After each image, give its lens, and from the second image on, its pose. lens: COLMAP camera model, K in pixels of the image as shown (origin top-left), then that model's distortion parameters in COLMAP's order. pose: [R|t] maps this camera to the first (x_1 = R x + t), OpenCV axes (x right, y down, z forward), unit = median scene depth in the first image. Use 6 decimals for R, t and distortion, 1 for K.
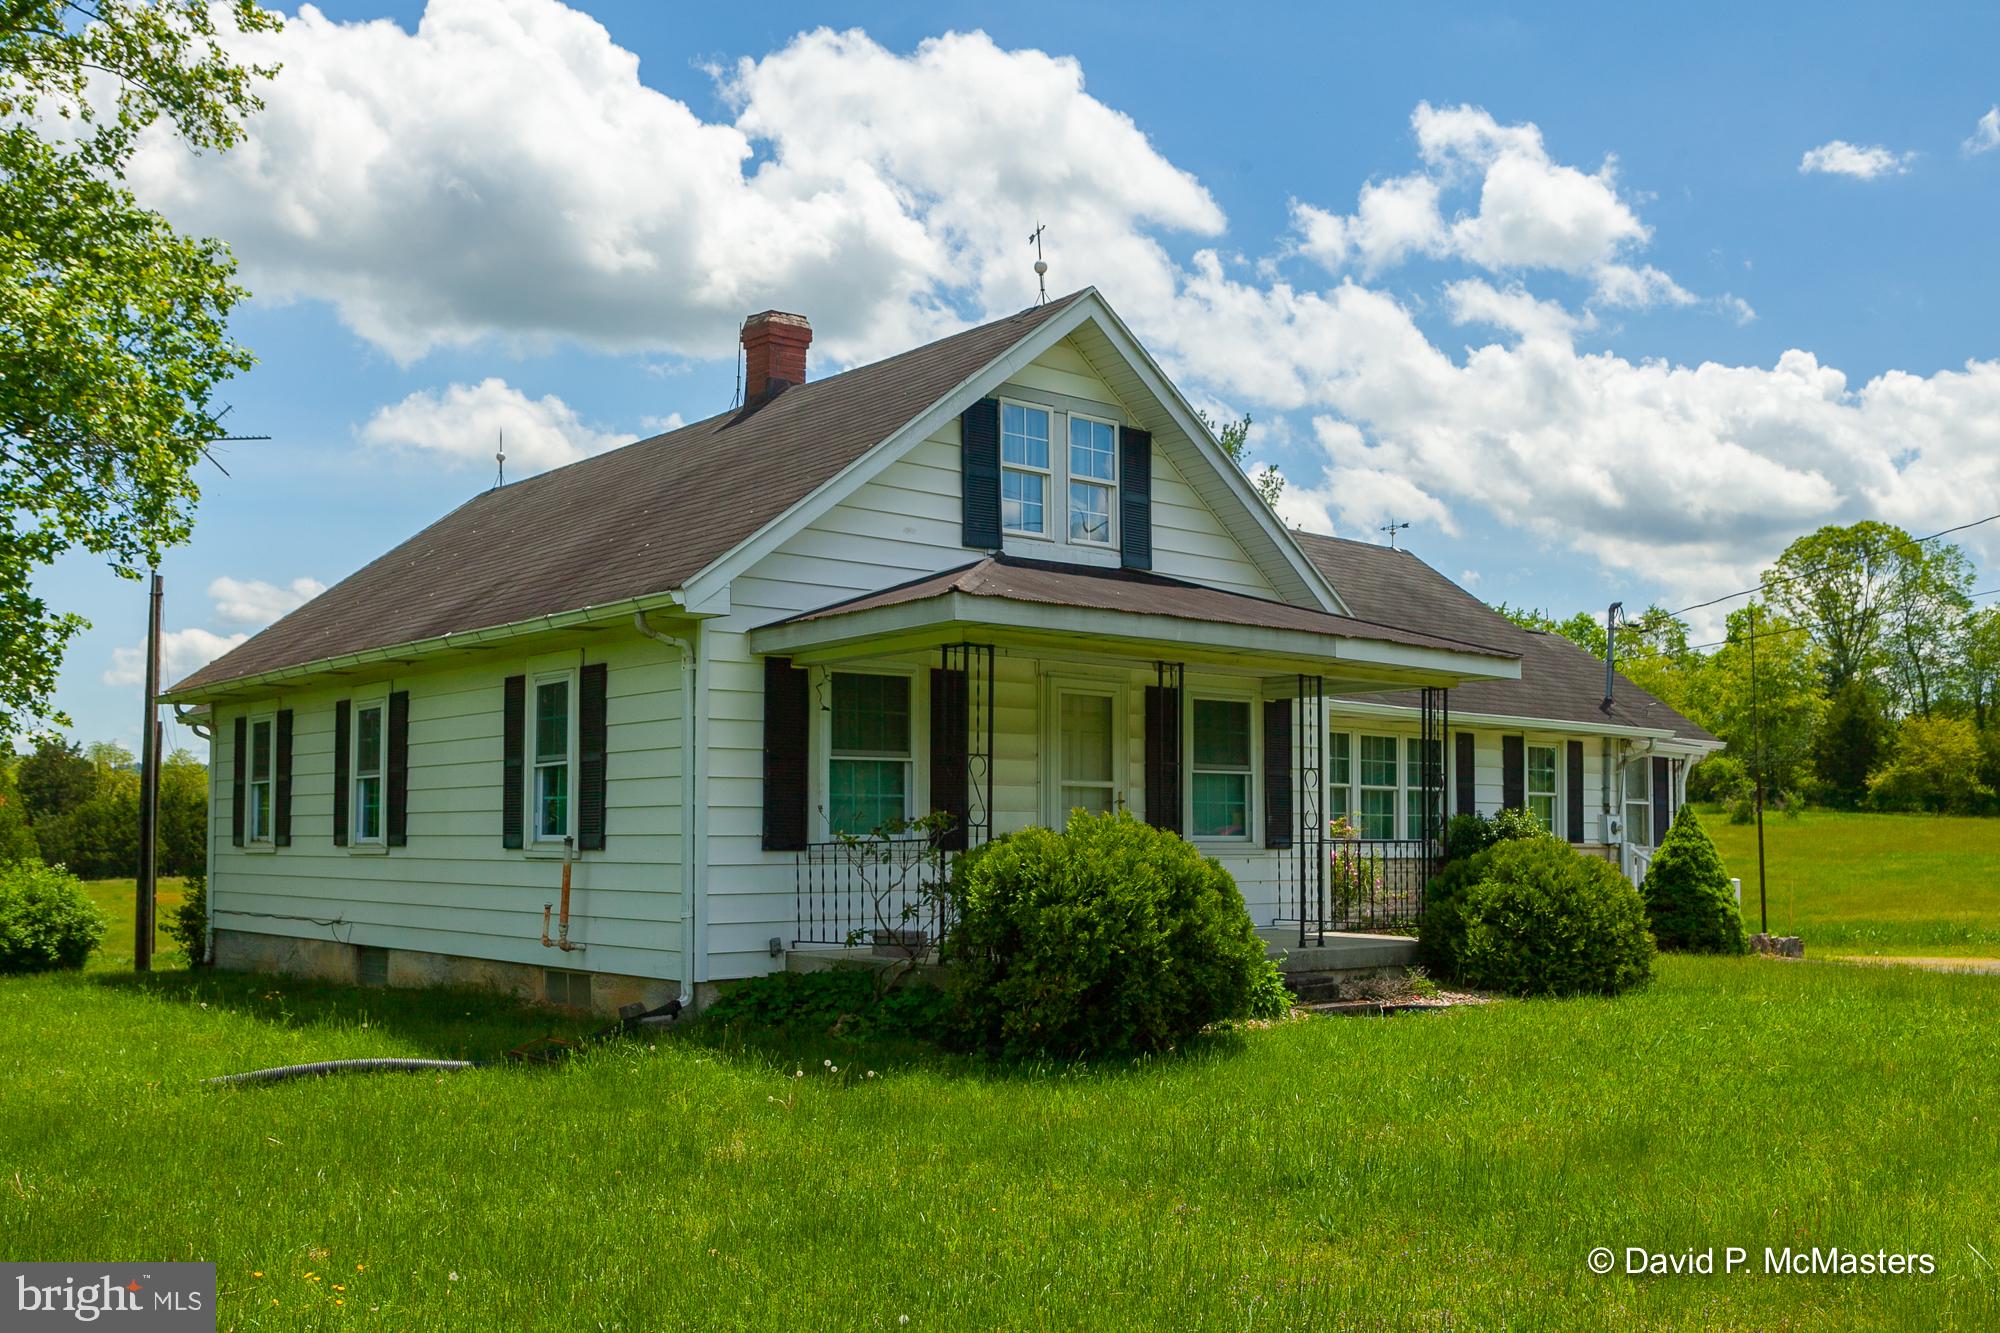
lens RADIAL K [[1895.1, 0, 1031.6], [0, 1895.1, 747.7], [0, 0, 1]] dist [-0.030799, 0.000000]
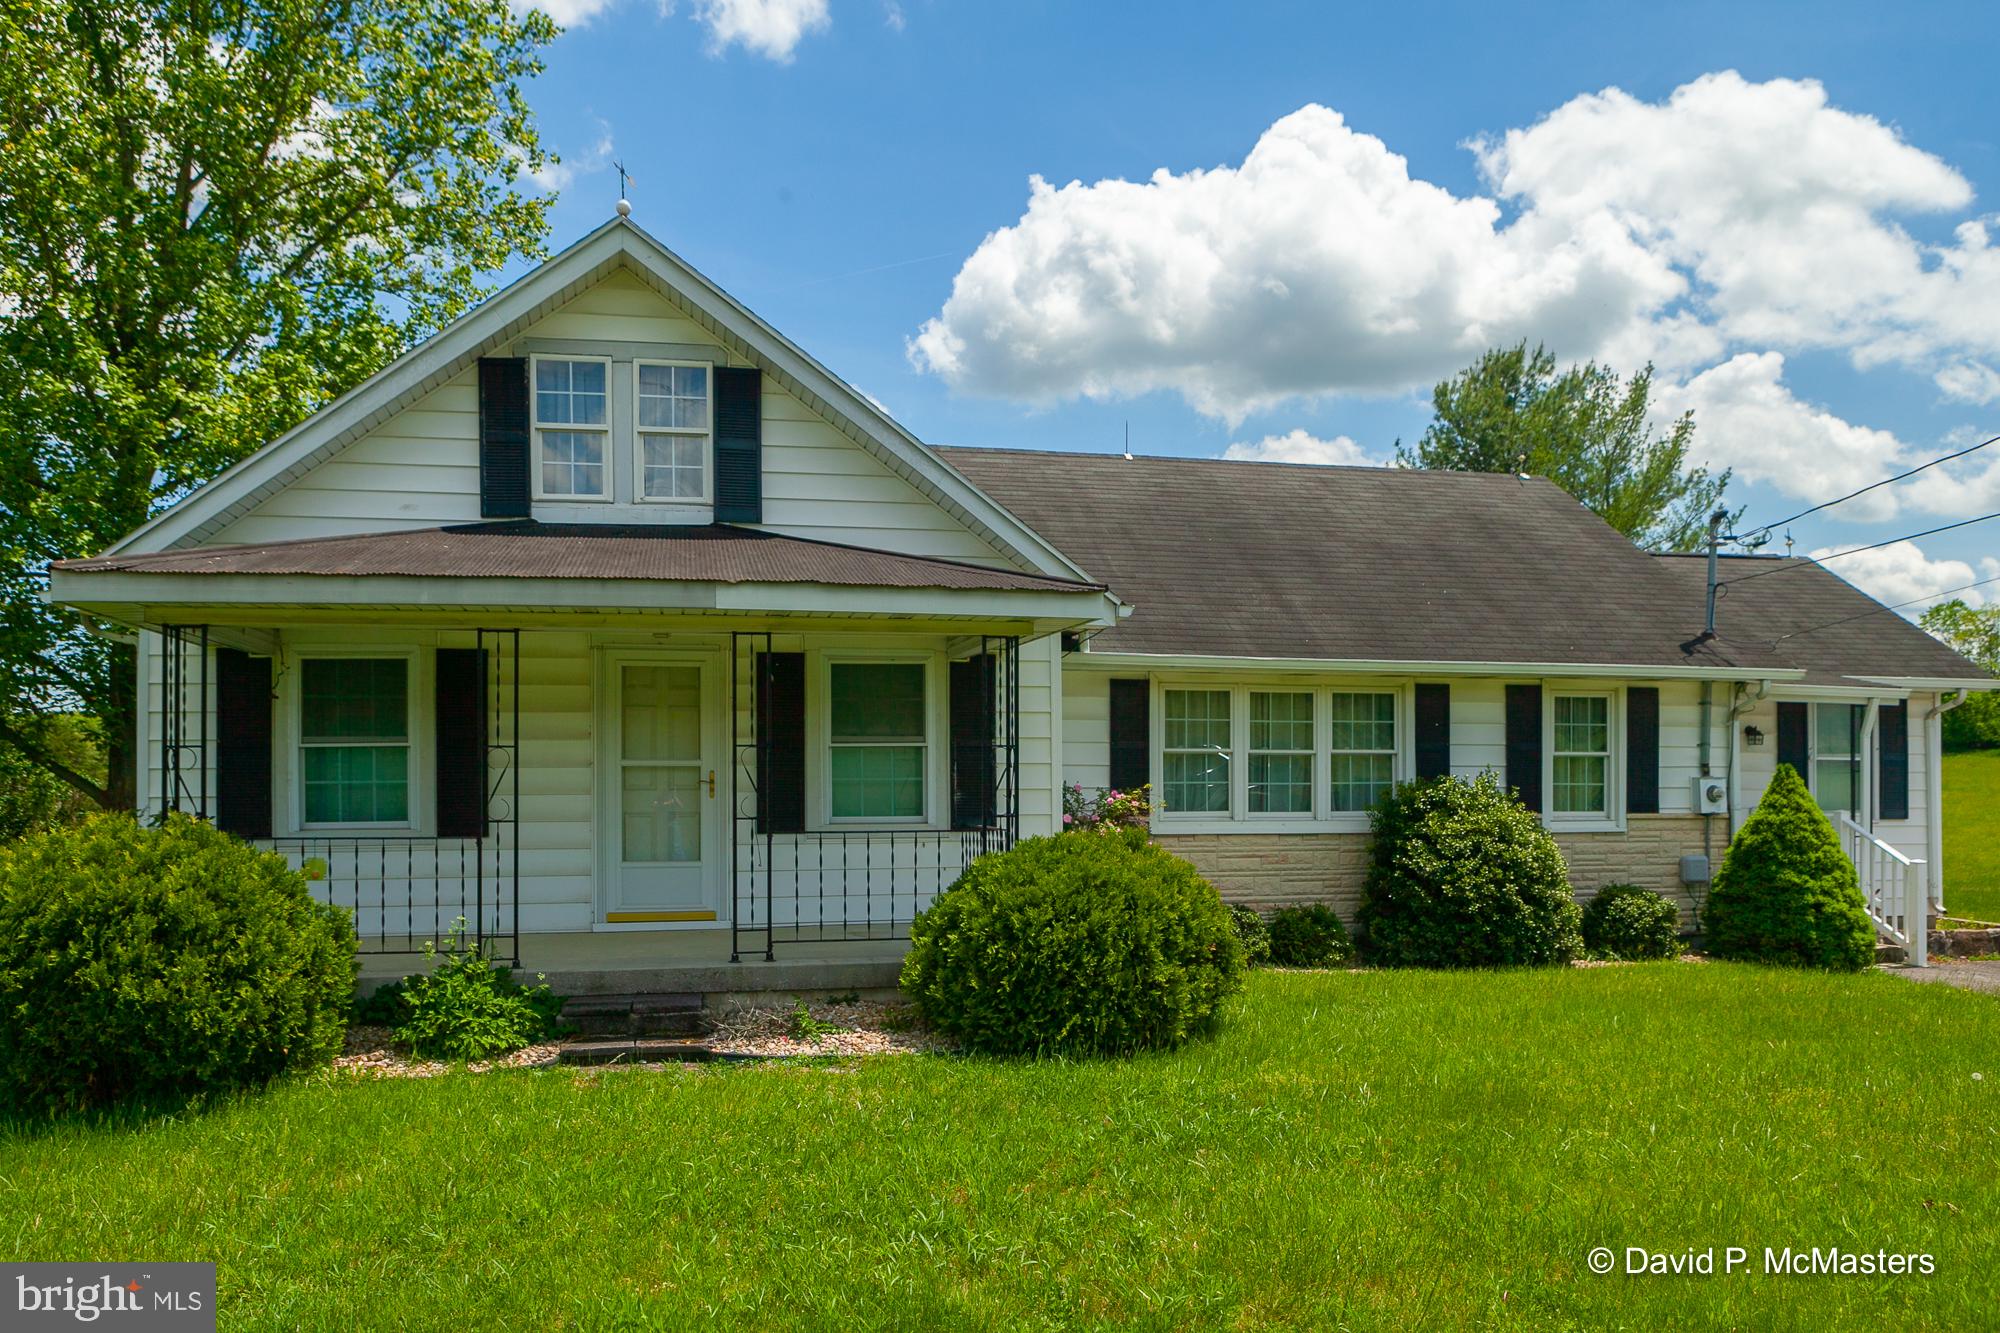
lens RADIAL K [[1471.0, 0, 969.6], [0, 1471.0, 716.2], [0, 0, 1]] dist [-0.006006, -0.015695]
pose [[0.868973, -0.030628, -0.493910, 0.359477], [0.031737, 0.999477, -0.006142, 0.003657], [0.493840, -0.010338, 0.869491, 0.324369]]
